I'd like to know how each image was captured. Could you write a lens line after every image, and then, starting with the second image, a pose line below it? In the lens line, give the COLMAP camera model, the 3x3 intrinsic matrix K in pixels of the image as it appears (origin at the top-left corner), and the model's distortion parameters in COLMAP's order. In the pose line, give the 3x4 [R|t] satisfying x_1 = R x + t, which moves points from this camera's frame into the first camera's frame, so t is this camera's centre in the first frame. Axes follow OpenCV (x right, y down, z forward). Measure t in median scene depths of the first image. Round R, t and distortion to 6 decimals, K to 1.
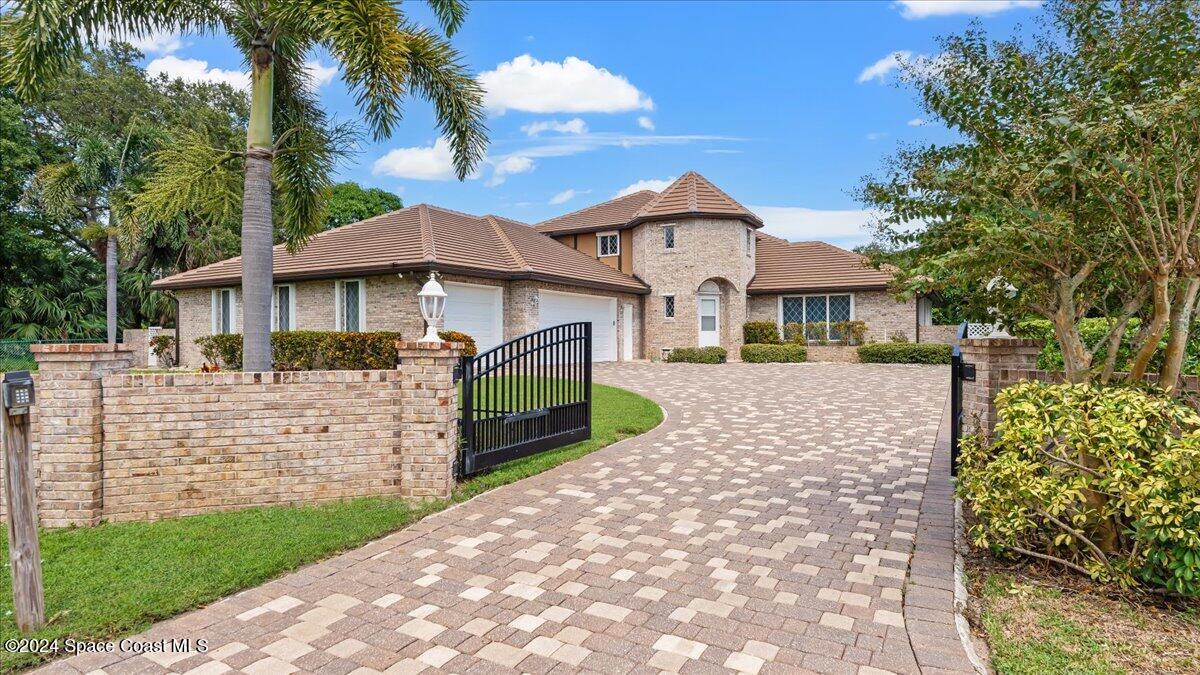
lens RADIAL K [[658.7, 0, 582.2], [0, 658.7, 343.1], [0, 0, 1]] dist [0.012802, -0.000423]
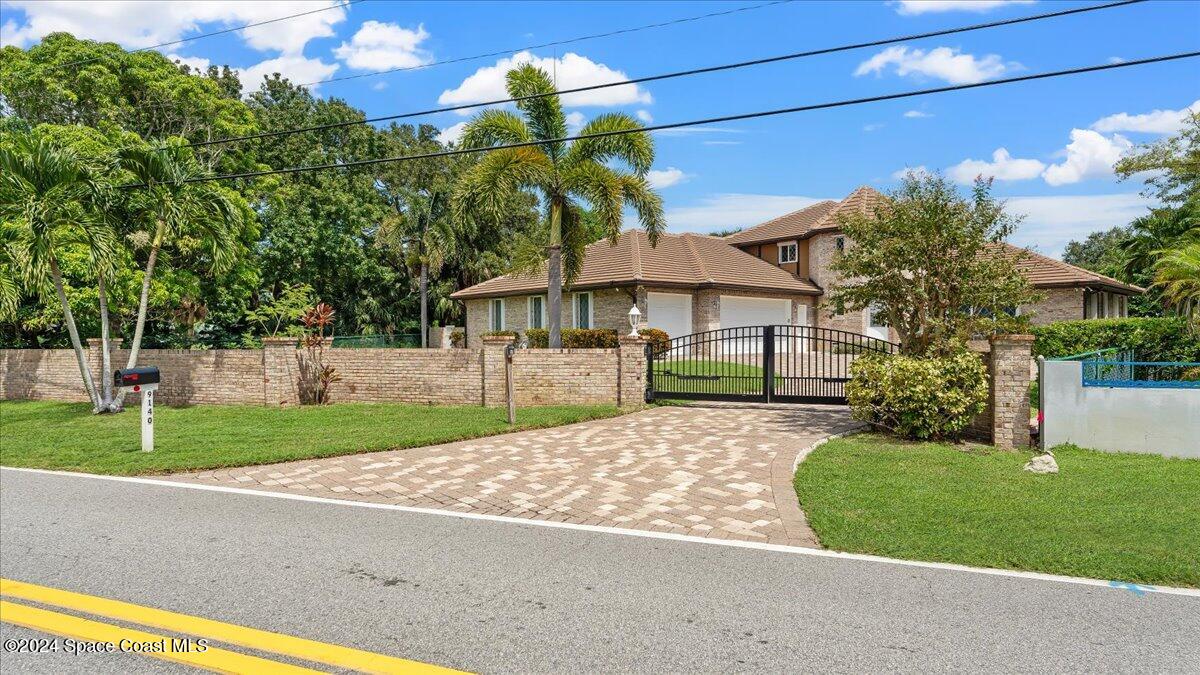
lens RADIAL K [[686.1, 0, 593.8], [0, 686.1, 339.2], [0, 0, 1]] dist [0.003248, -0.000019]
pose [[0.956154, 0.001251, -0.292863, 0.094653], [-0.000815, 0.999998, 0.001609, 0.001809], [0.292865, -0.001300, 0.956153, -0.370849]]
